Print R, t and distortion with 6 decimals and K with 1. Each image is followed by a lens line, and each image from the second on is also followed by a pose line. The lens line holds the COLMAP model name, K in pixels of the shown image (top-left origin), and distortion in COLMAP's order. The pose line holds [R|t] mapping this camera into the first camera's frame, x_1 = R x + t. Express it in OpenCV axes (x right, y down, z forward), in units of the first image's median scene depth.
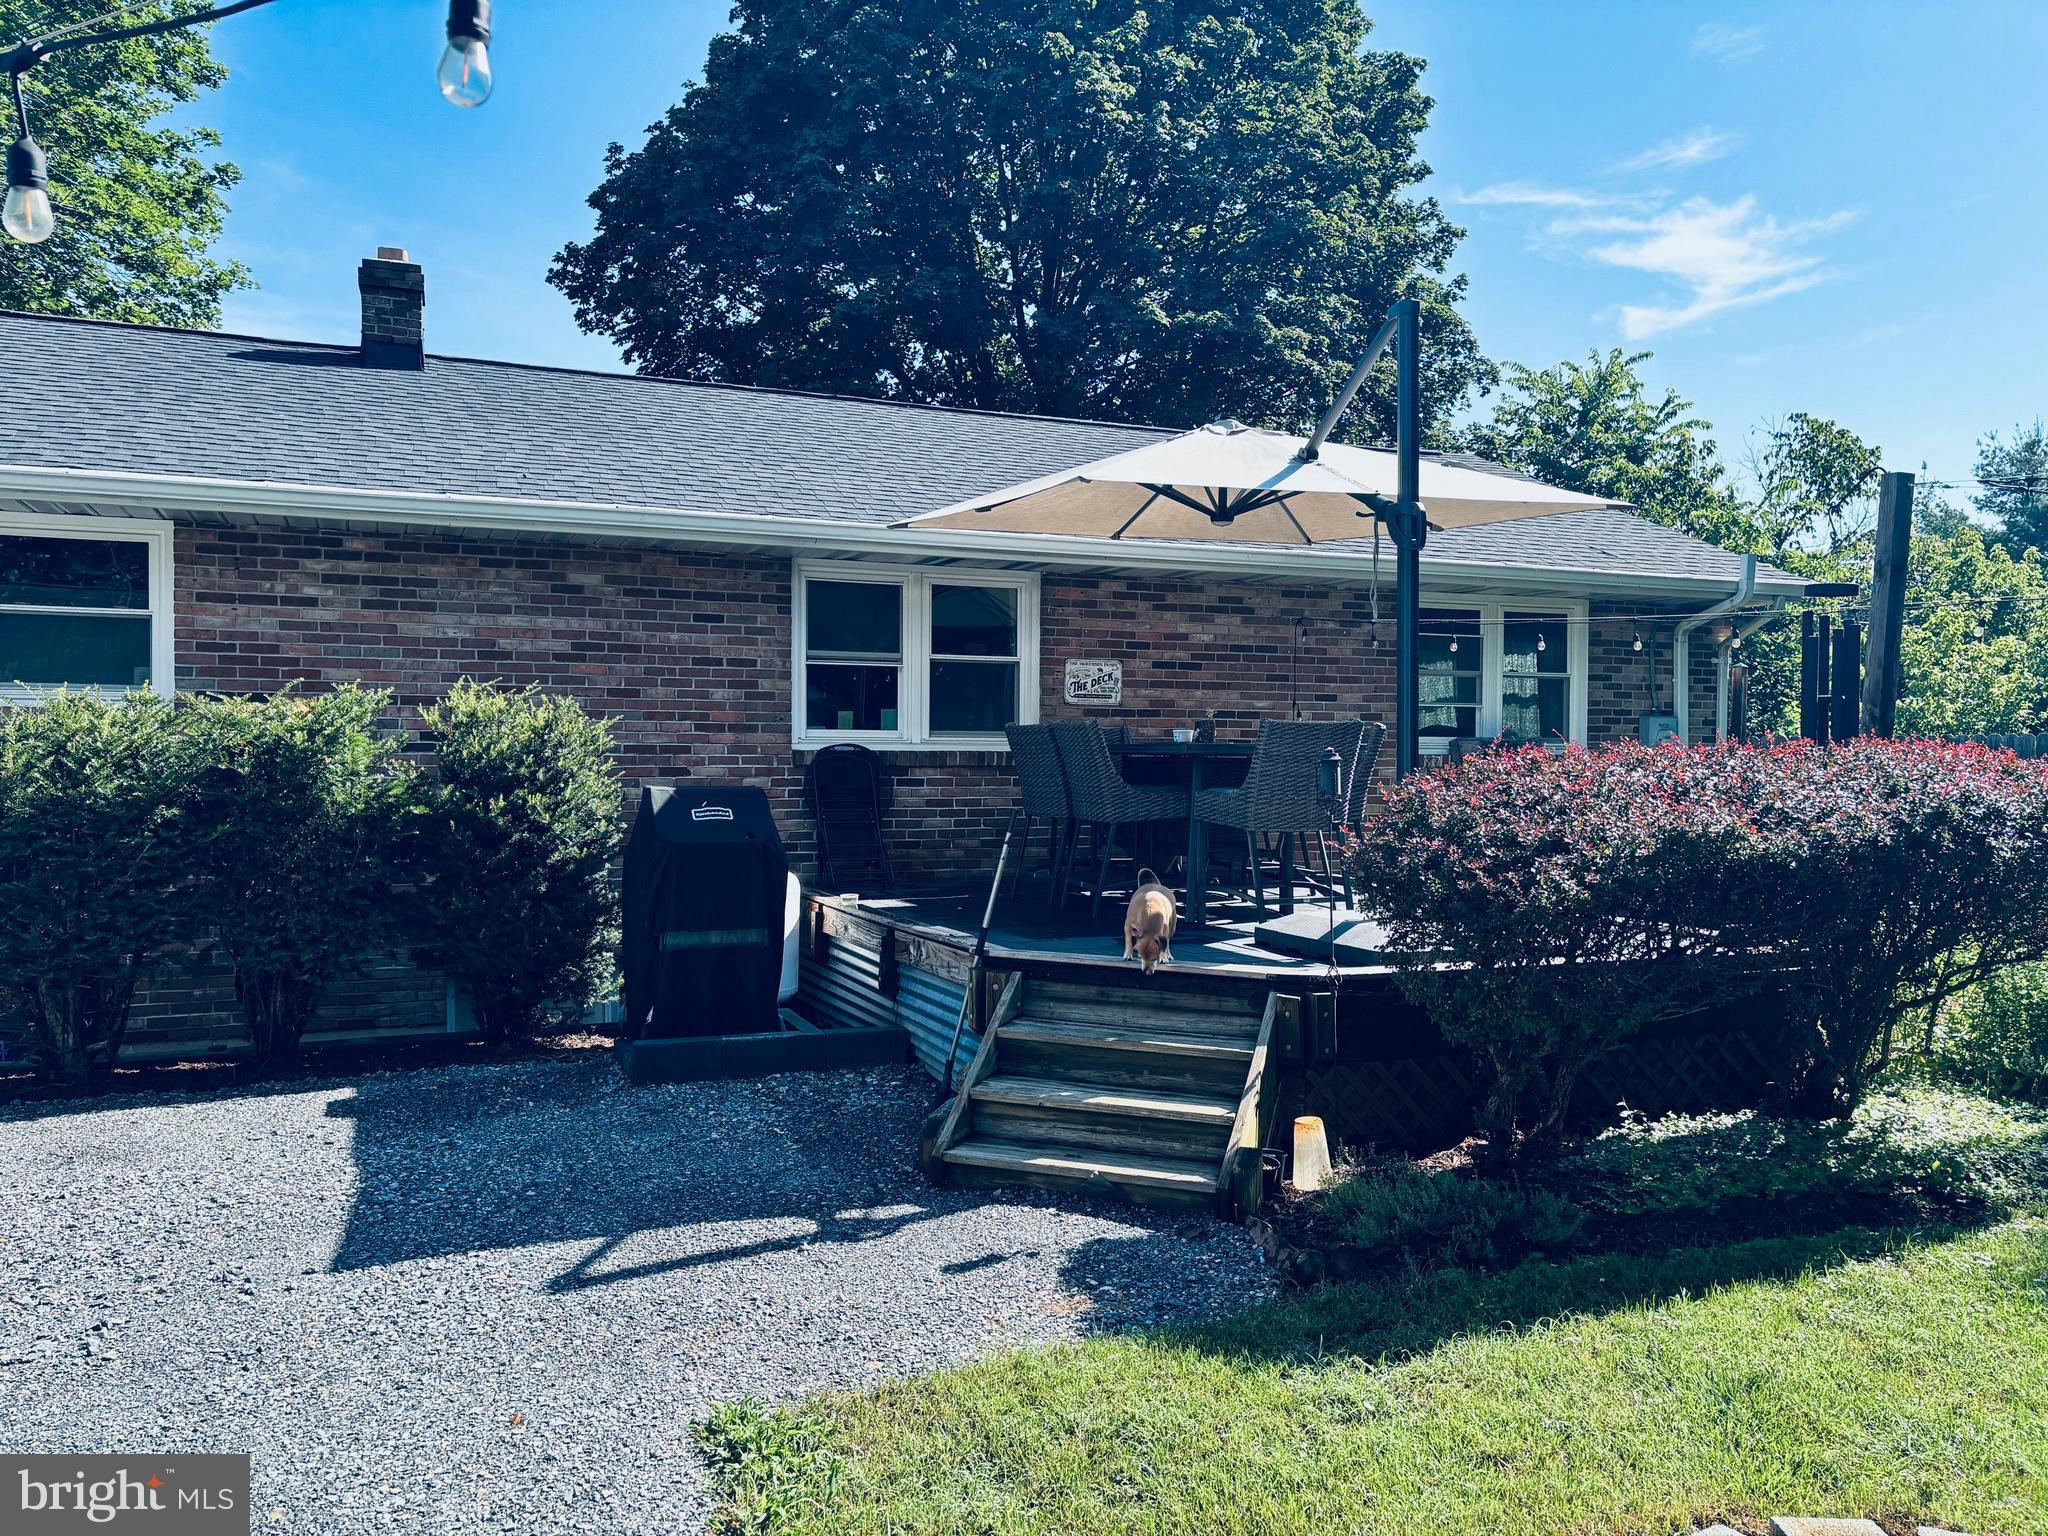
lens RADIAL K [[1536.5, 0, 1024.0], [0, 1536.5, 768.0], [0, 0, 1]] dist [0.024263, 0.001753]
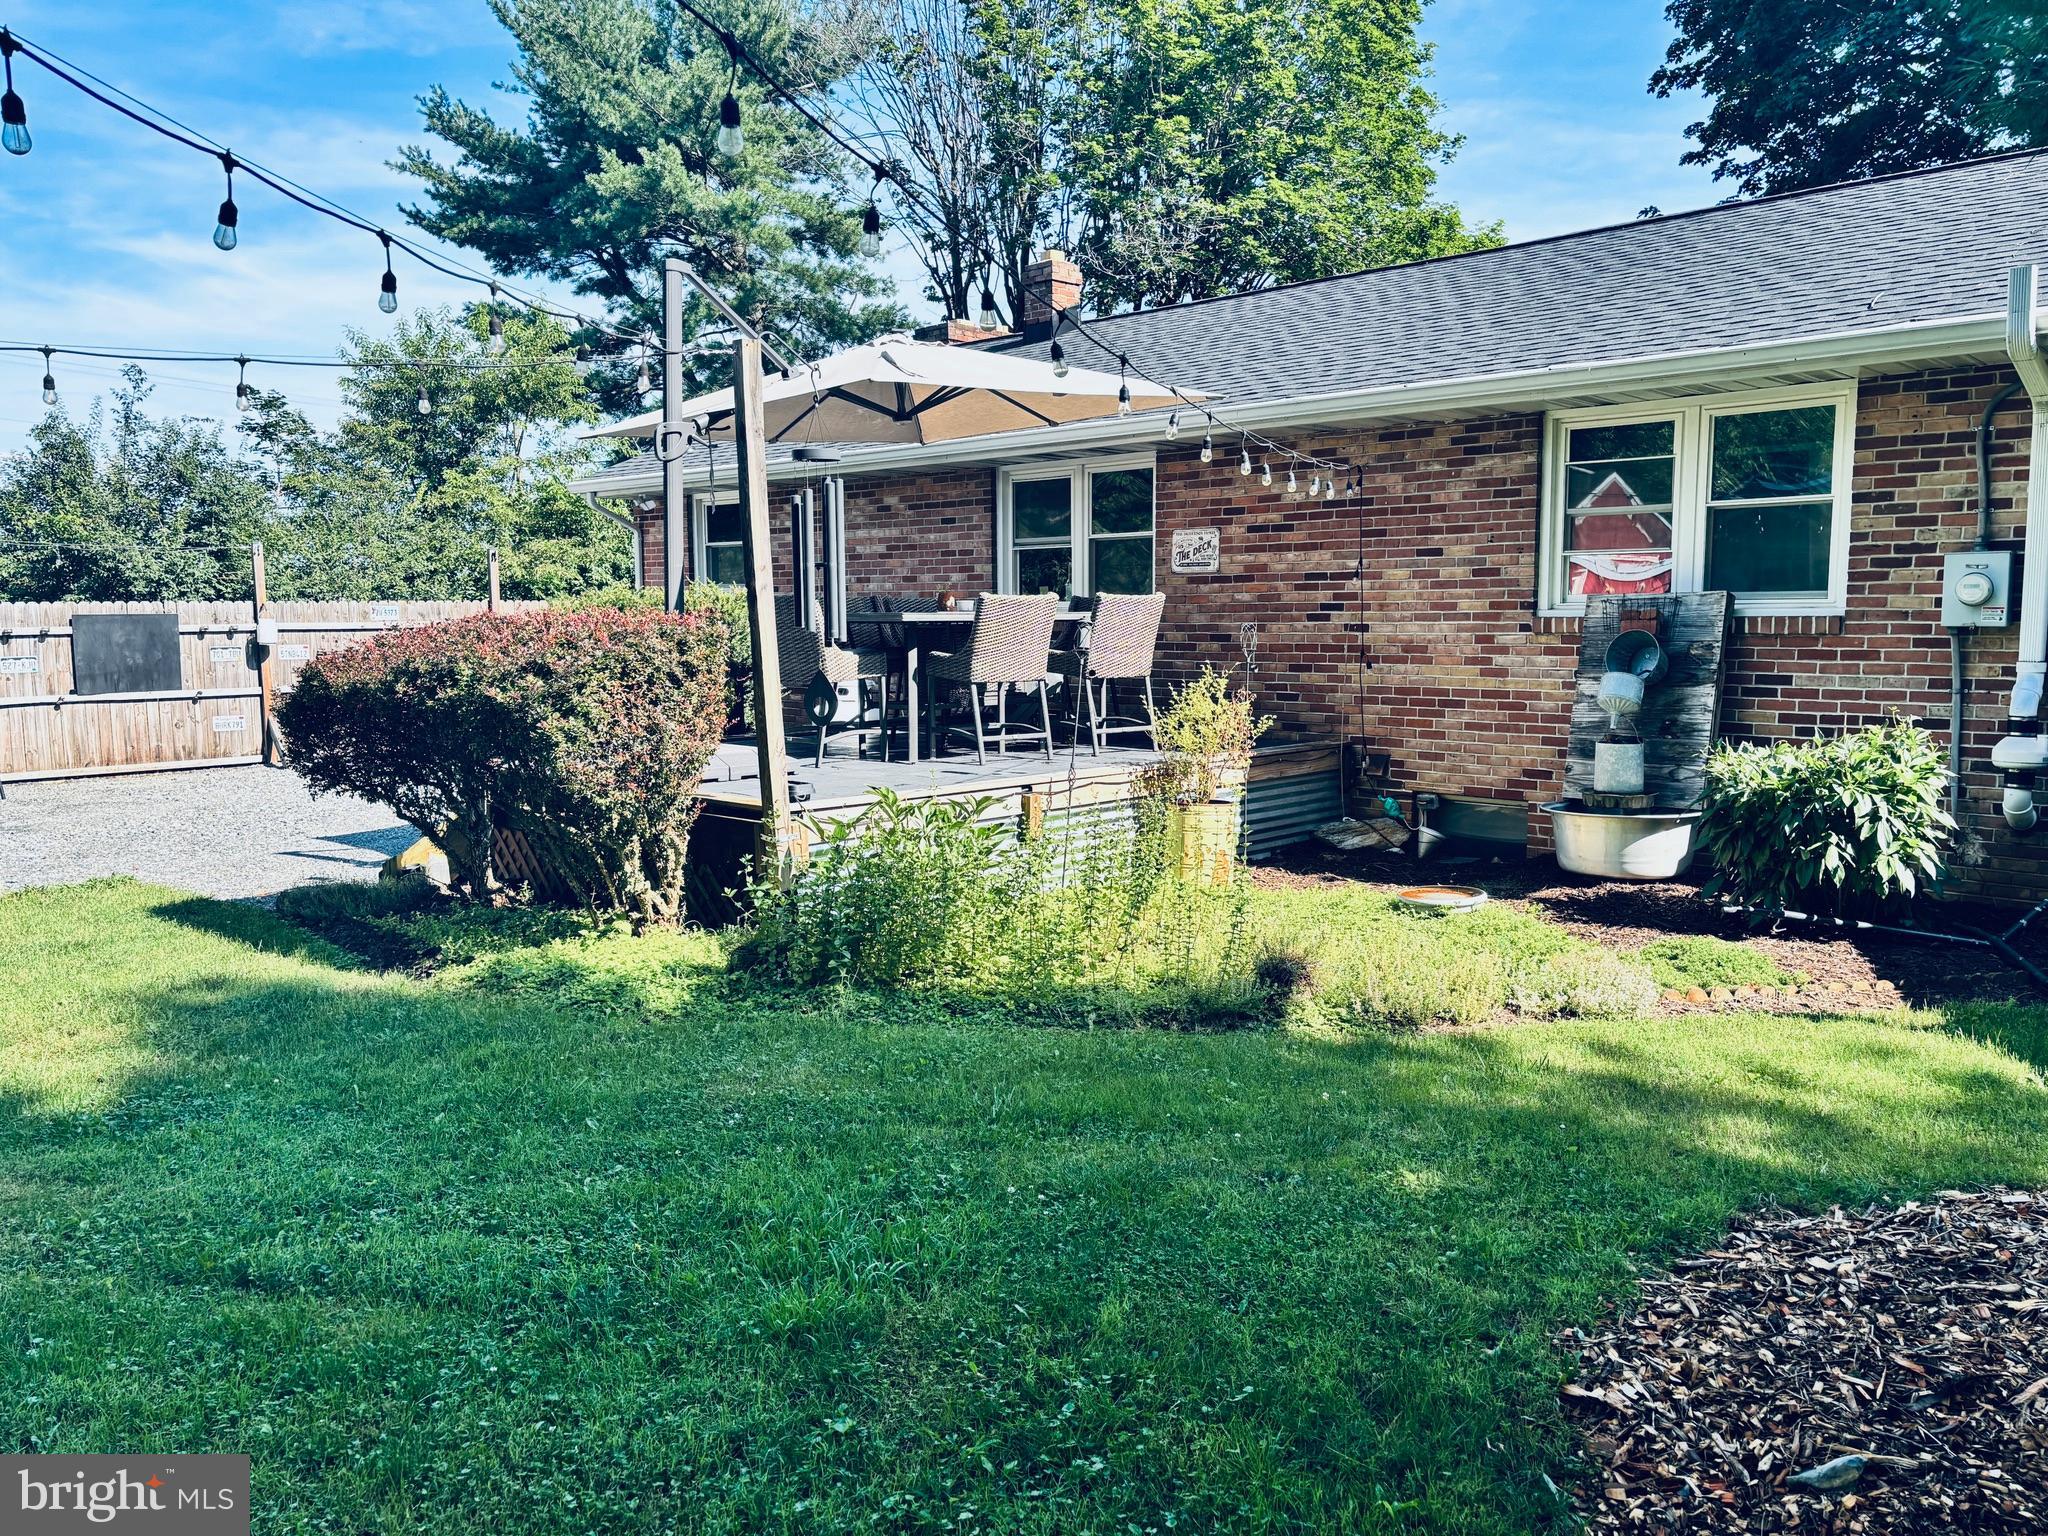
lens RADIAL K [[1573.7, 0, 954.6], [0, 1573.7, 777.6], [0, 0, 1]] dist [-0.028383, 0.001249]
pose [[0.371359, 0.086252, -0.924475, 0.977291], [0.001915, 0.995603, 0.093657, -0.002773], [0.928487, -0.036551, 0.369561, 0.444803]]
